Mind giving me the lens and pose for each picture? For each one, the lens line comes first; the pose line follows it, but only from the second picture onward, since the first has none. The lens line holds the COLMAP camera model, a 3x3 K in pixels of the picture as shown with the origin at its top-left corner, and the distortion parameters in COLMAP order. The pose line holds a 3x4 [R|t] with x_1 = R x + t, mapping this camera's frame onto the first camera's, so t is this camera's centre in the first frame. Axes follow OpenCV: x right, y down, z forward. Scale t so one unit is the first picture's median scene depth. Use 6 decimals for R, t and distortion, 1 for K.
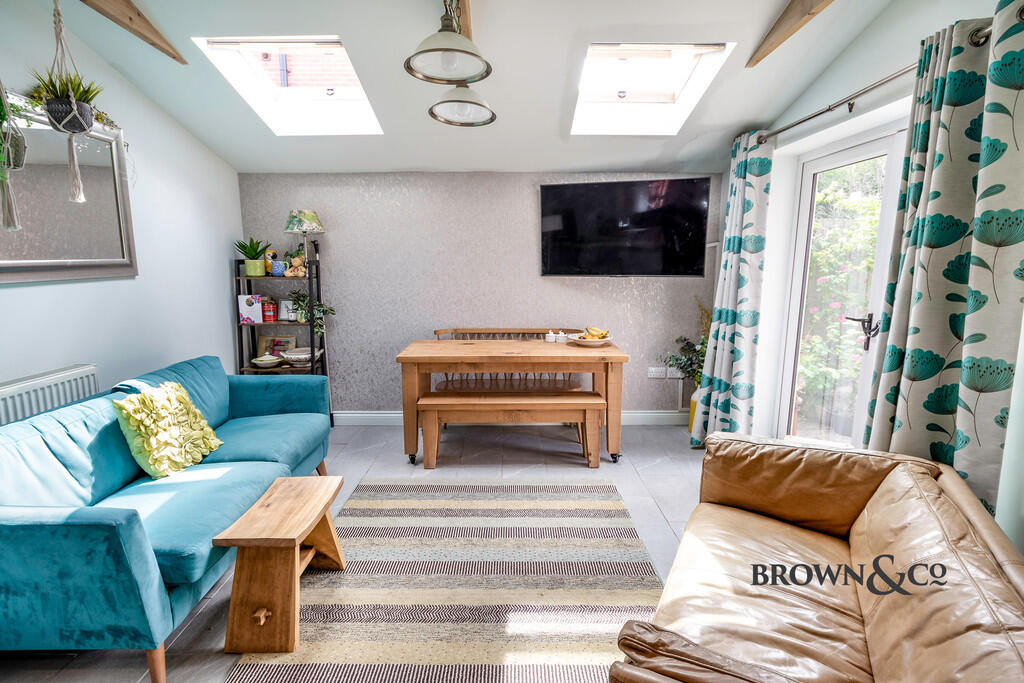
lens RADIAL K [[514.2, 0, 512.0], [0, 514.2, 341.5], [0, 0, 1]] dist [-0.003009, -0.000550]
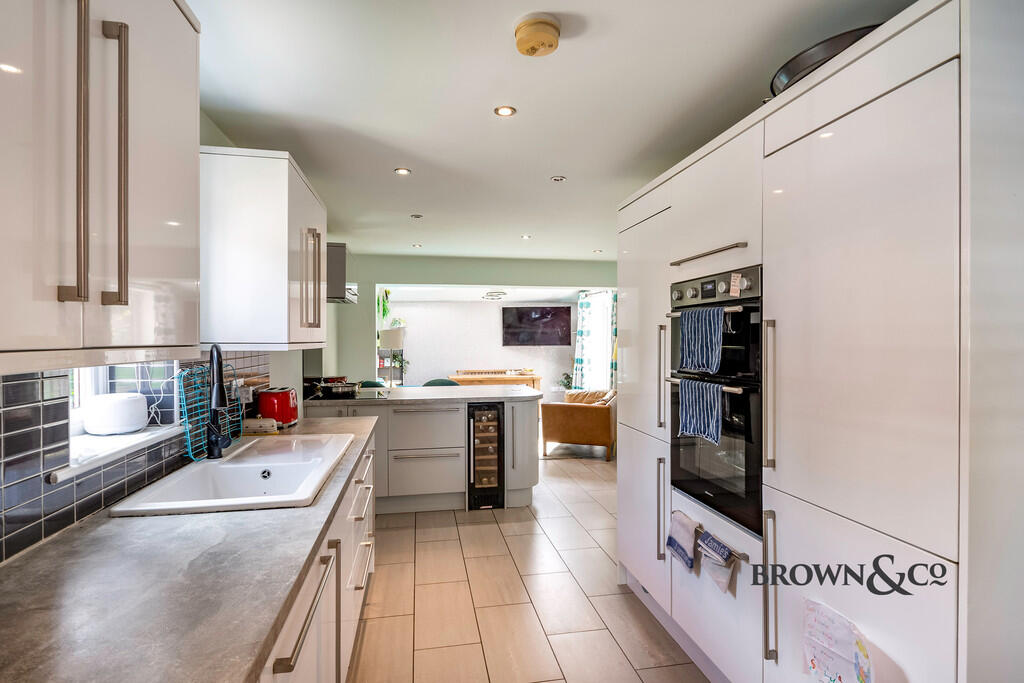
lens RADIAL K [[514.2, 0, 512.0], [0, 514.2, 341.5], [0, 0, 1]] dist [-0.003009, -0.000550]
pose [[0.983660, -0.004757, 0.179973, -0.328298], [0.031513, 0.988768, -0.146102, 0.195510], [-0.177257, 0.149386, 0.972761, -1.284807]]
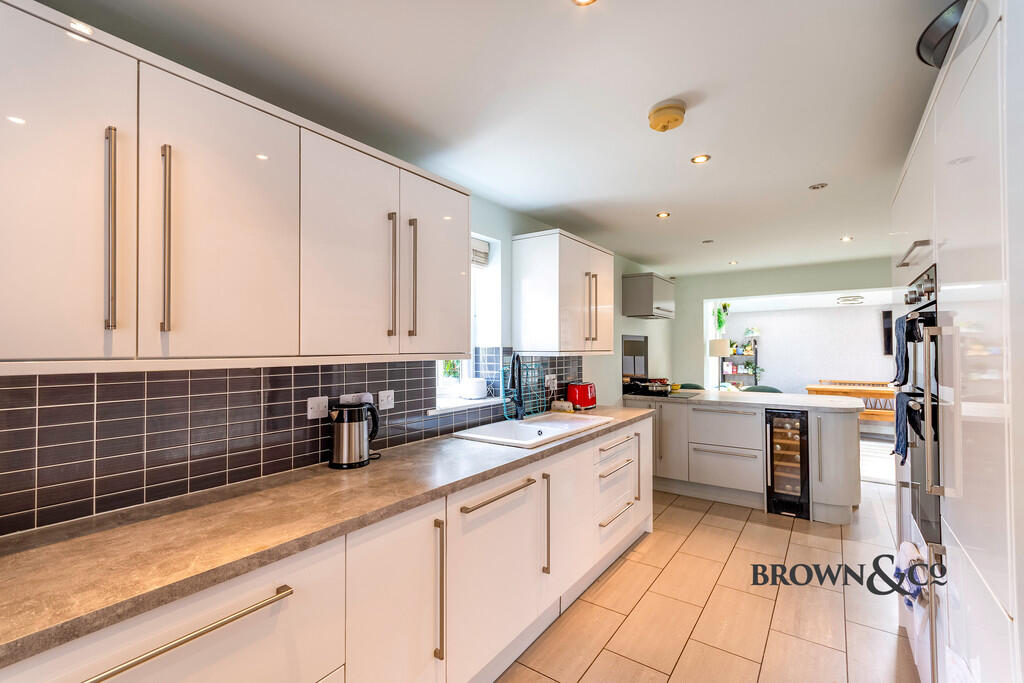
lens RADIAL K [[452.9, 0, 497.6], [0, 452.9, 341.8], [0, 0, 1]] dist [0.003409, 0.000294]
pose [[0.805929, -0.014316, -0.591839, -0.115987], [-0.084918, 0.986574, -0.139500, 0.205992], [0.585891, 0.162685, 0.793893, -1.358787]]
